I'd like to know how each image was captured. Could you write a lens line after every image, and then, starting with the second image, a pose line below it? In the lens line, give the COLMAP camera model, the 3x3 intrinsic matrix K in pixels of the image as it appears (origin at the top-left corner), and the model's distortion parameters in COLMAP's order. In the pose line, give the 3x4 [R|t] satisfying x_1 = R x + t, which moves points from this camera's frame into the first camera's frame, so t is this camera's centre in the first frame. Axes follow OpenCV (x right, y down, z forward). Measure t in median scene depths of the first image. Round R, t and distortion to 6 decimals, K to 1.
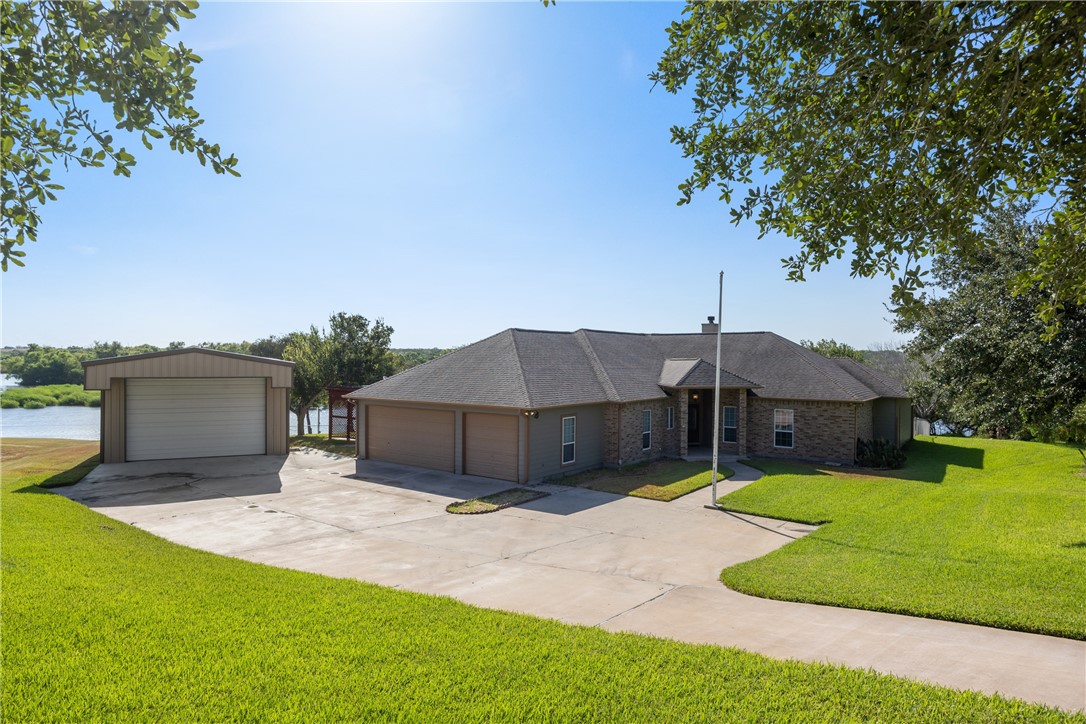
lens RADIAL K [[624.3, 0, 535.5], [0, 624.3, 372.9], [0, 0, 1]] dist [0.004590, 0.000198]
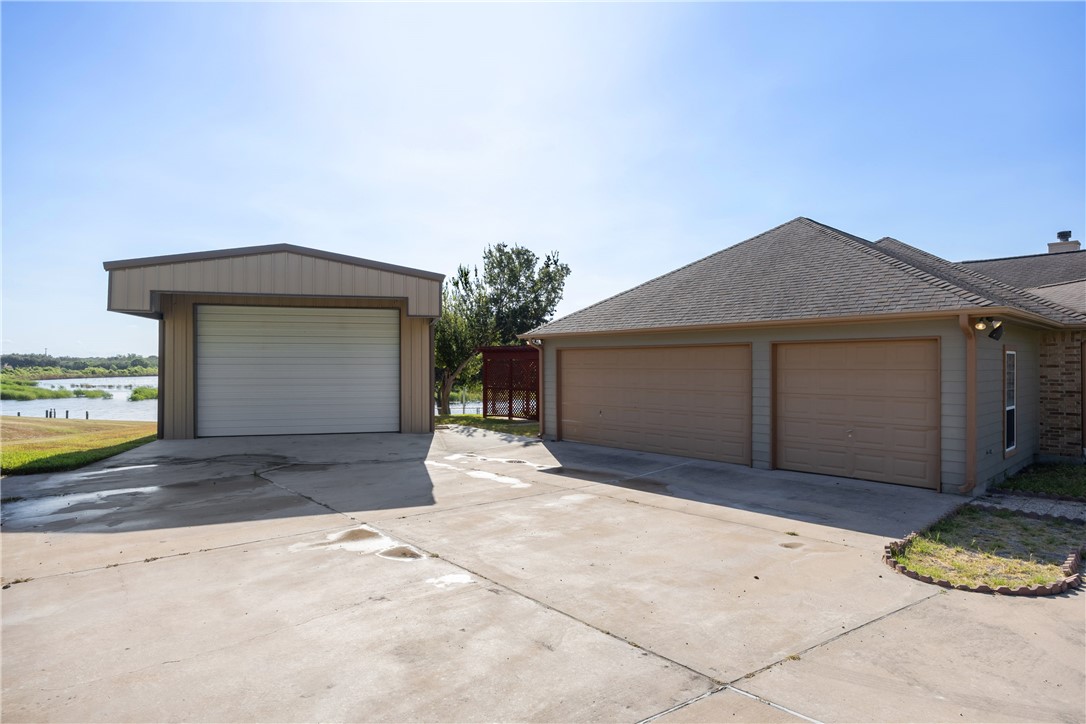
lens RADIAL K [[588.1, 0, 547.6], [0, 588.1, 365.0], [0, 0, 1]] dist [0.001558, -0.001496]
pose [[0.985320, -0.006644, -0.170588, -0.190399], [0.002526, 0.999700, -0.024344, 0.081786], [0.170699, 0.023556, 0.985042, 0.457470]]
